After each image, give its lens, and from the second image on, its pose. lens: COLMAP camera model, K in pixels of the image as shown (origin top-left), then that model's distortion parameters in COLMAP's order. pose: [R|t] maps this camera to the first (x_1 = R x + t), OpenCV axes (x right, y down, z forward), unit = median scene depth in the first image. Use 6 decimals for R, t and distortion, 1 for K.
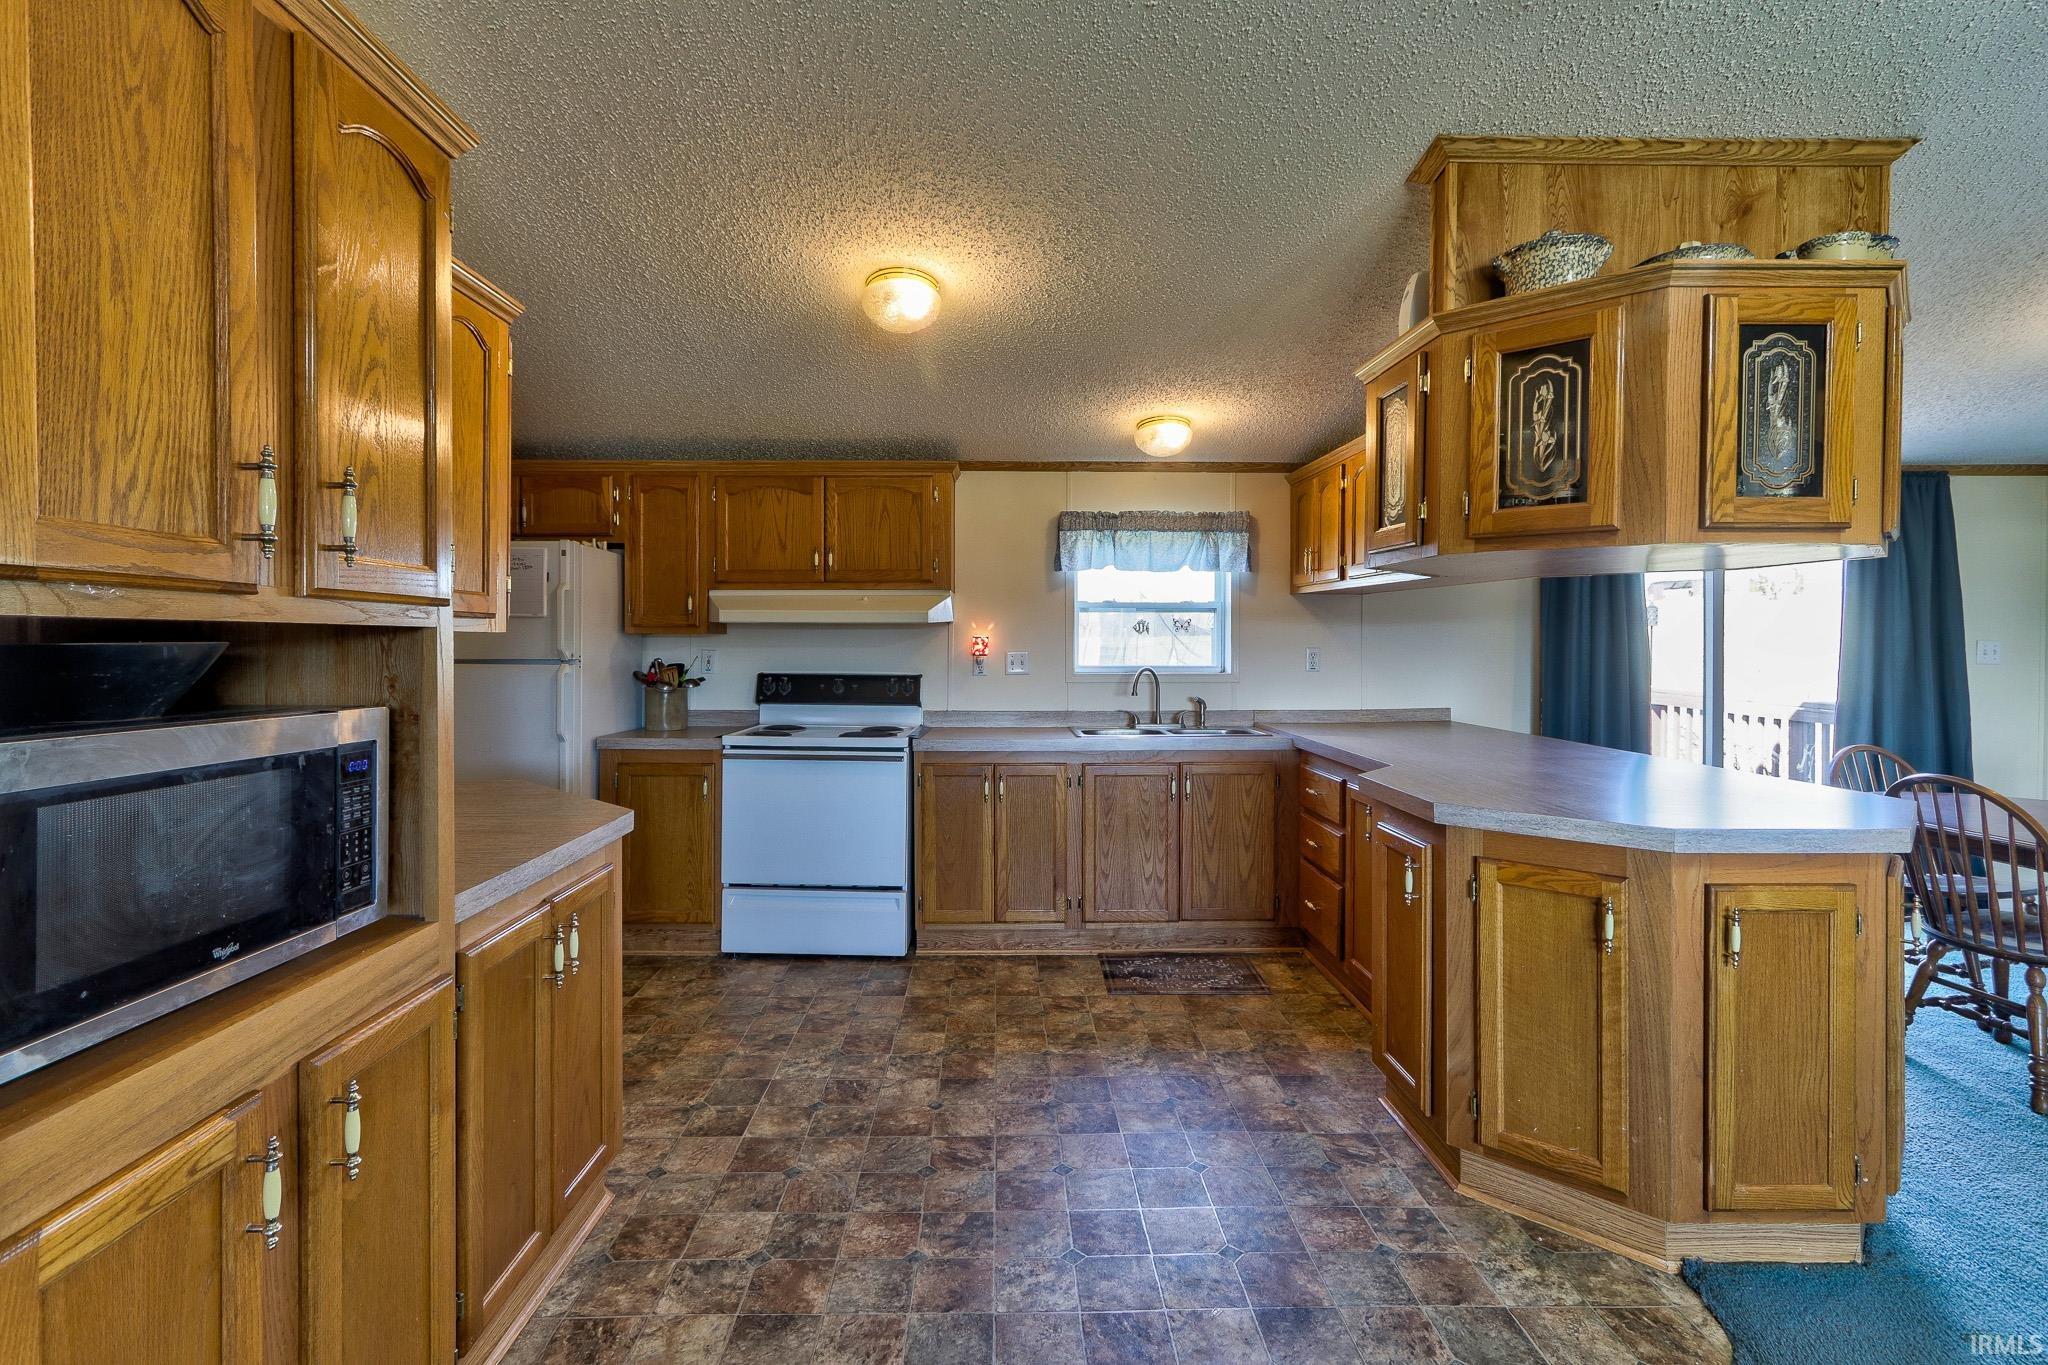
lens RADIAL K [[962.2, 0, 1023.1], [0, 962.2, 679.5], [0, 0, 1]] dist [-0.003591, 0.001998]
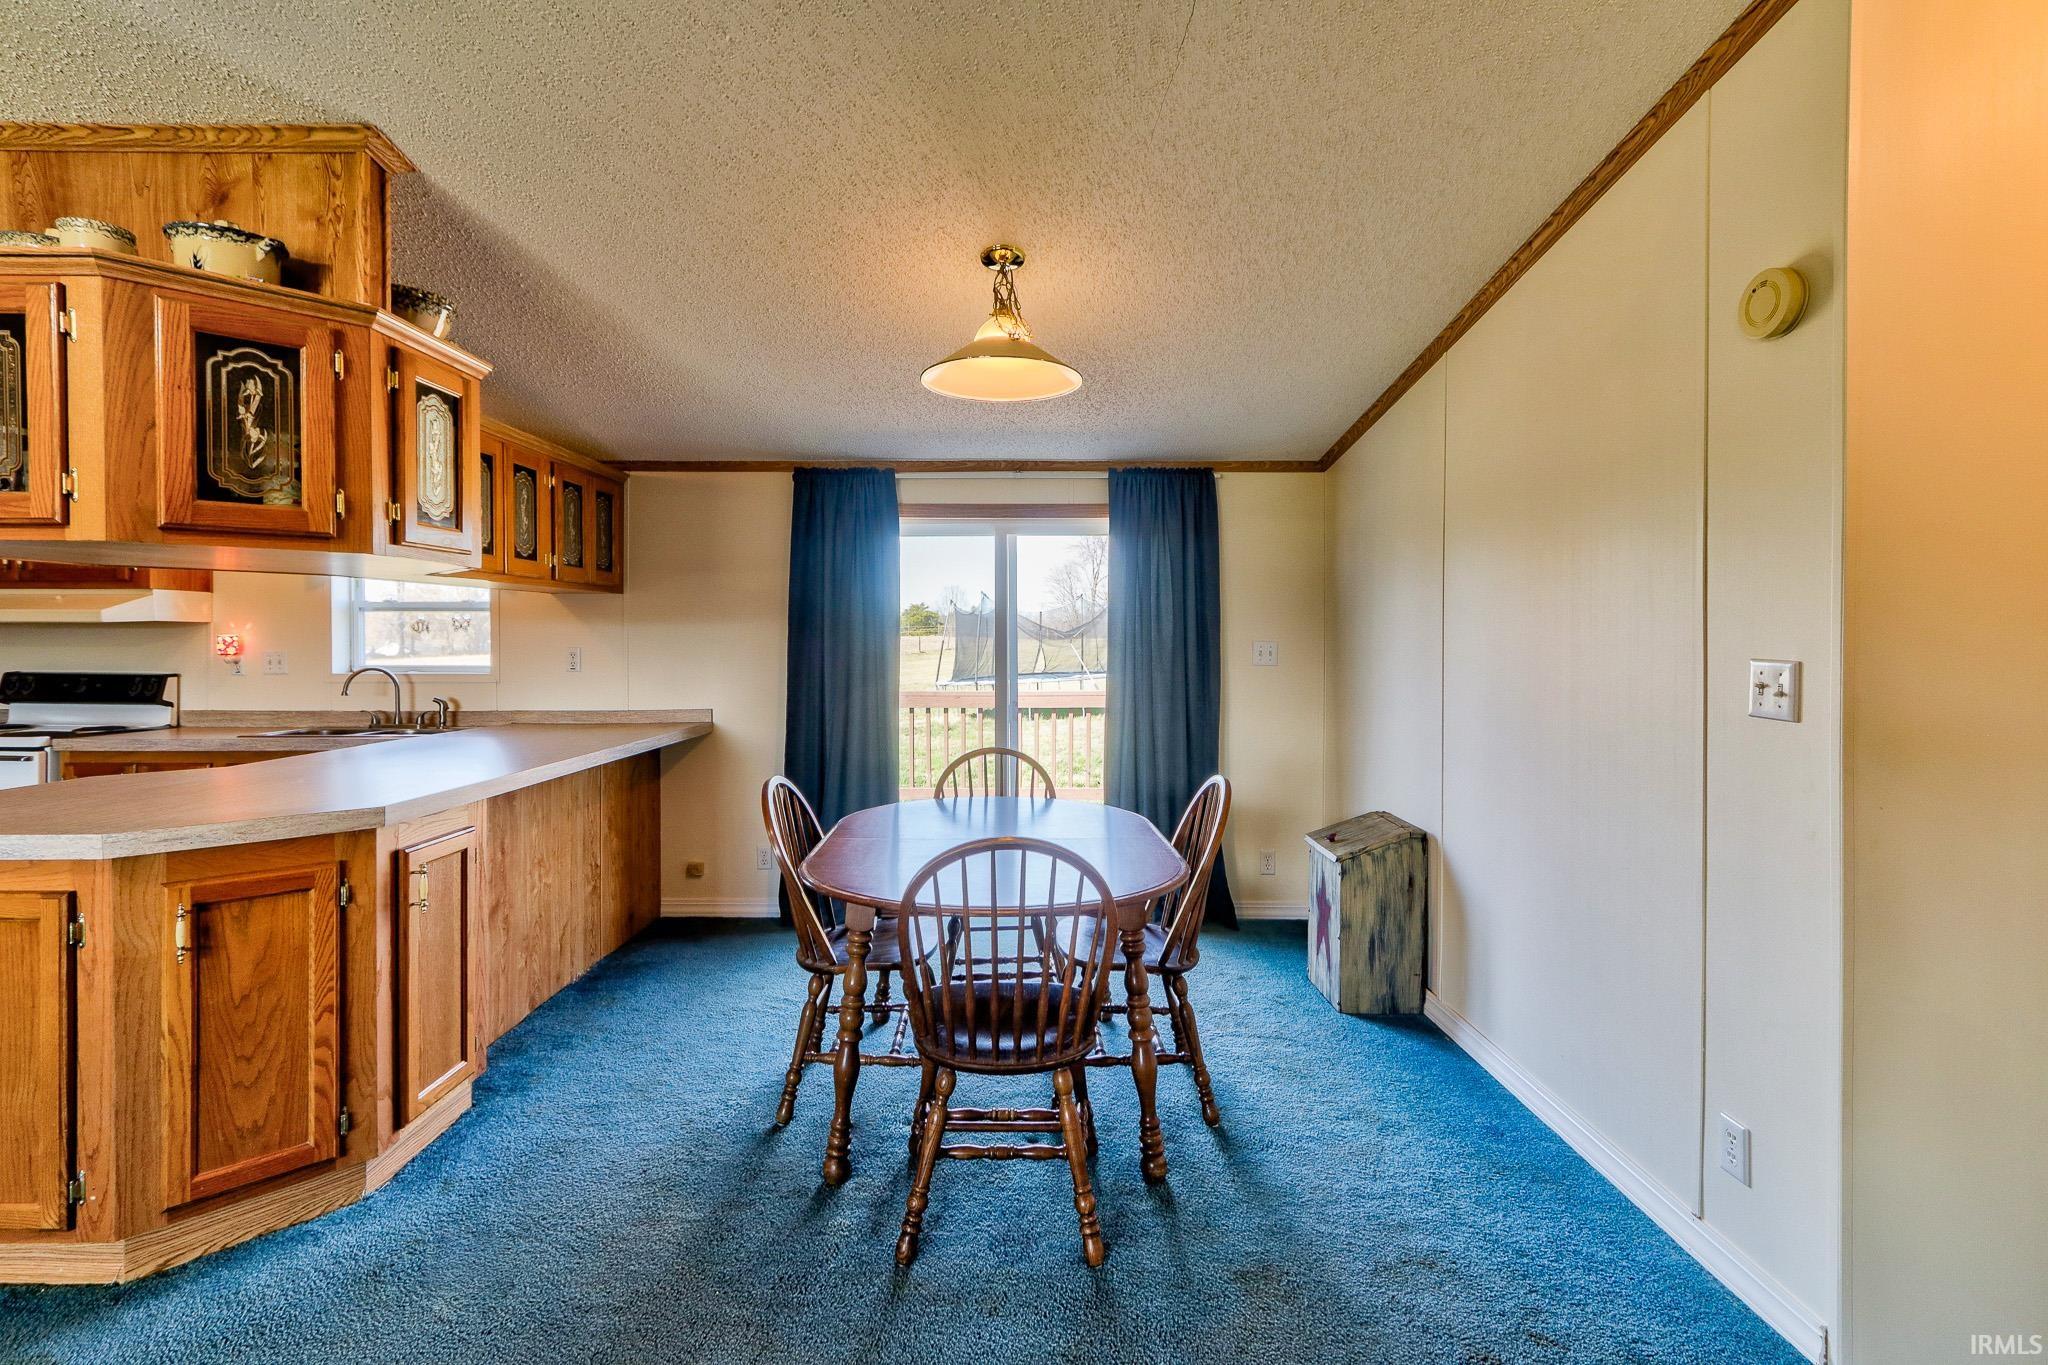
lens RADIAL K [[962.2, 0, 1022.5], [0, 962.2, 675.8], [0, 0, 1]] dist [-0.003591, 0.001998]
pose [[0.999999, -0.000791, 0.001053, 1.564544], [0.000795, 0.999992, -0.003804, -0.000041], [-0.001049, 0.003805, 0.999992, 0.026729]]
